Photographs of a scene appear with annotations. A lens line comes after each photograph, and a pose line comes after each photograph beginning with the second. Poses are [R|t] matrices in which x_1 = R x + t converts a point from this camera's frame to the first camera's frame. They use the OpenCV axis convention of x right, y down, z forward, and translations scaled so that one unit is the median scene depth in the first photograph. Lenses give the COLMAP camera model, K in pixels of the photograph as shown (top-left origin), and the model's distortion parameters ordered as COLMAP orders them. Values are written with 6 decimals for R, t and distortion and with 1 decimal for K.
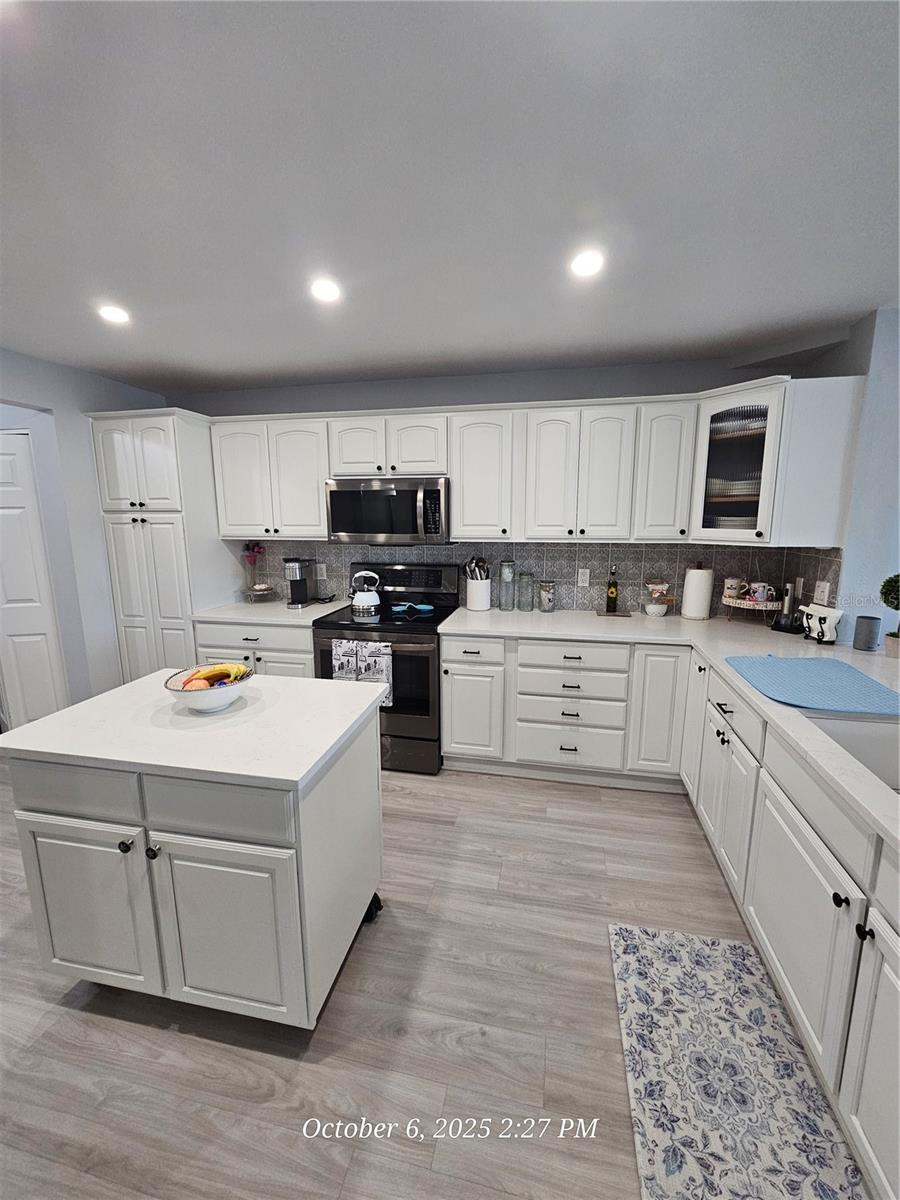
lens RADIAL K [[489.3, 0, 451.6], [0, 489.3, 602.5], [0, 0, 1]] dist [-0.004017, 0.000651]
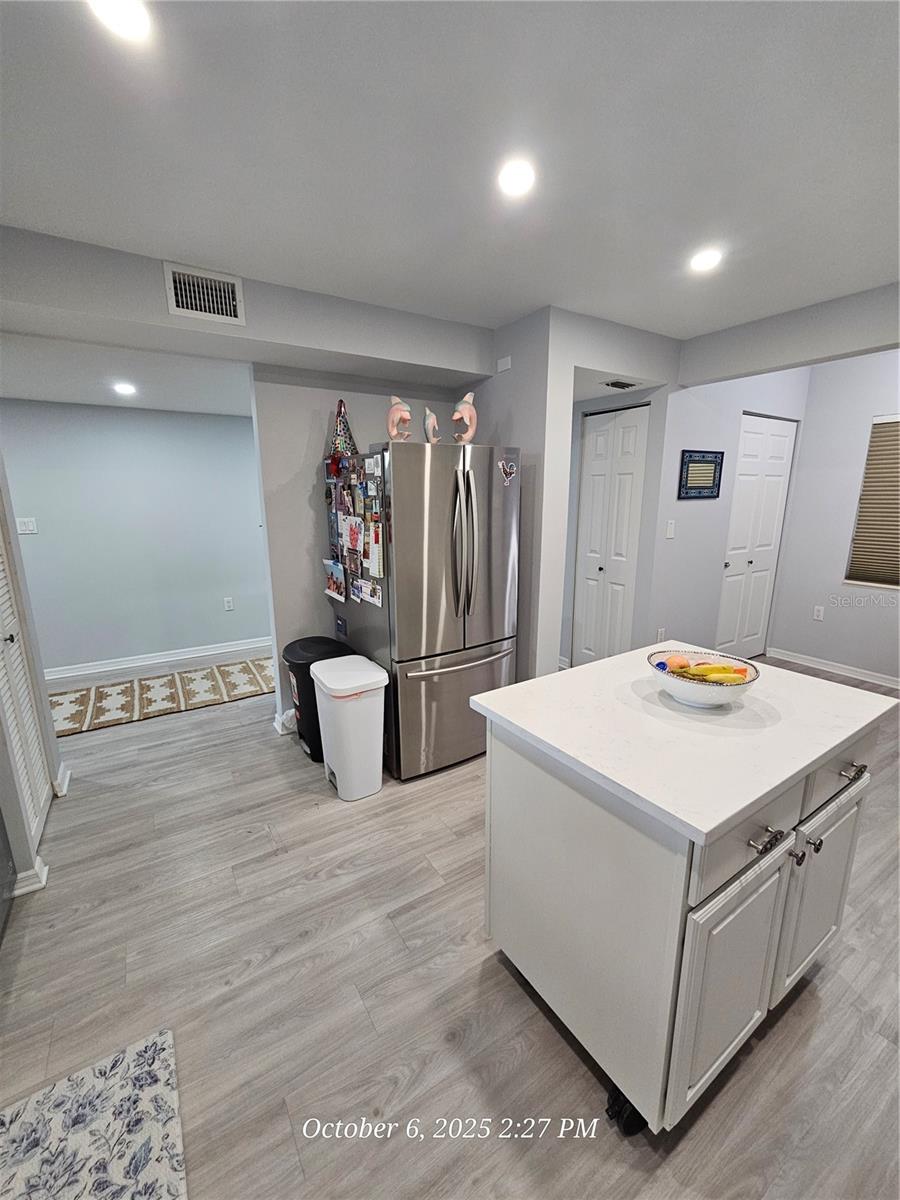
lens RADIAL K [[489.3, 0, 451.6], [0, 489.3, 602.5], [0, 0, 1]] dist [-0.004017, 0.000651]
pose [[-0.711133, 0.159521, -0.684721, 0.205959], [-0.119058, 0.932529, 0.340904, -0.103650], [0.692904, 0.323950, -0.644159, 0.693336]]
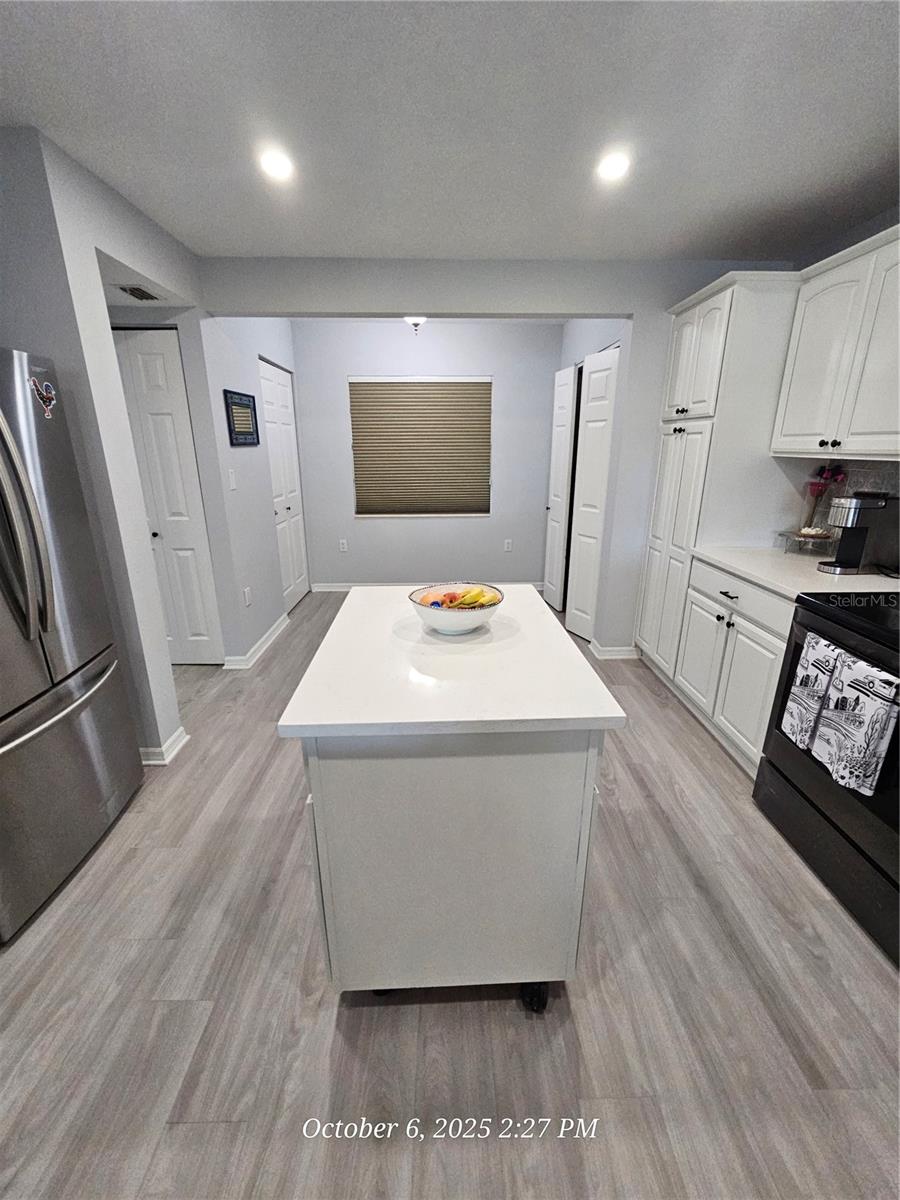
lens RADIAL K [[489.3, 0, 451.6], [0, 489.3, 602.5], [0, 0, 1]] dist [-0.004017, 0.000651]
pose [[0.234909, 0.299229, -0.924813, 0.184109], [-0.172214, 0.949197, 0.263375, -0.037980], [0.956640, 0.097397, 0.274507, 0.432738]]
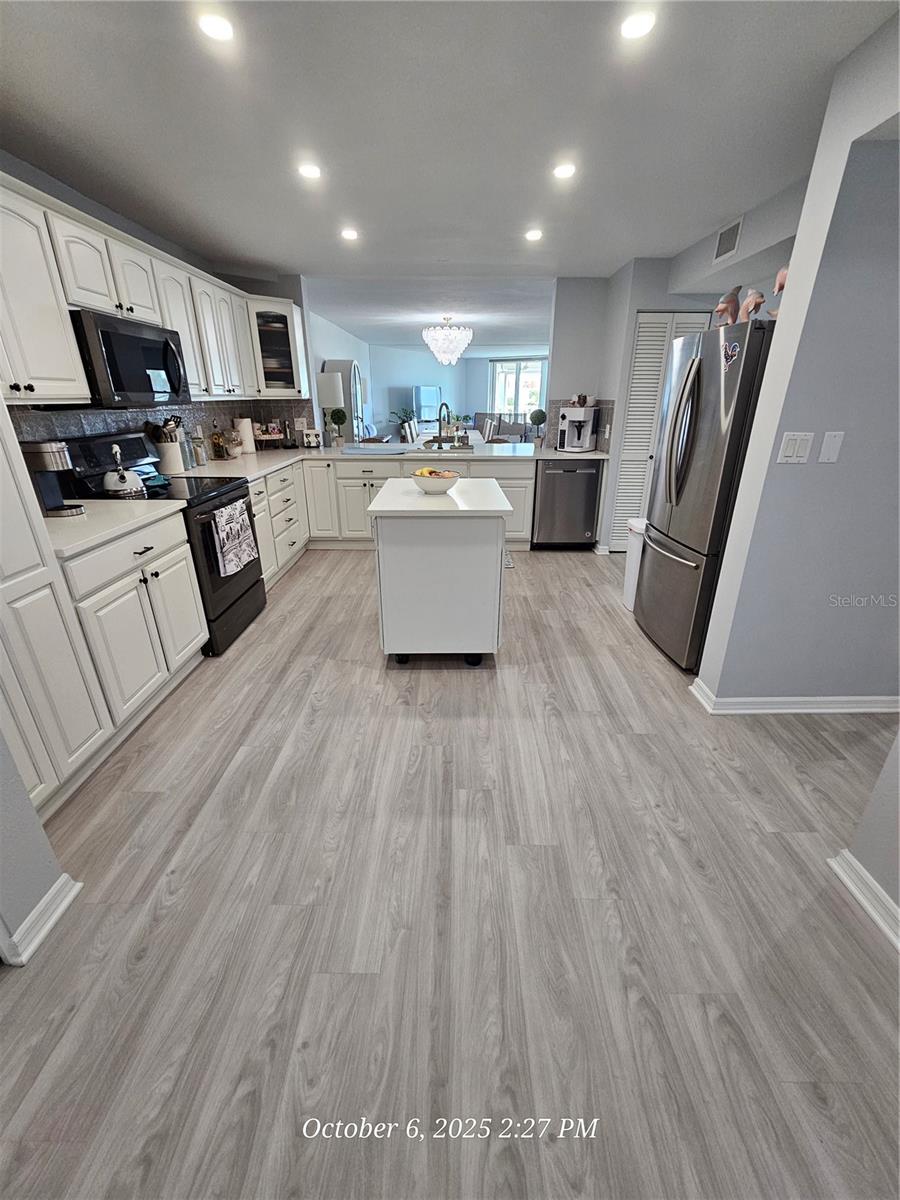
lens RADIAL K [[489.3, 0, 451.6], [0, 489.3, 602.5], [0, 0, 1]] dist [-0.004017, 0.000651]
pose [[-0.206439, -0.379263, 0.901966, -1.252530], [0.171485, 0.893531, 0.414965, -0.079806], [-0.963315, 0.240339, -0.119422, 0.721301]]
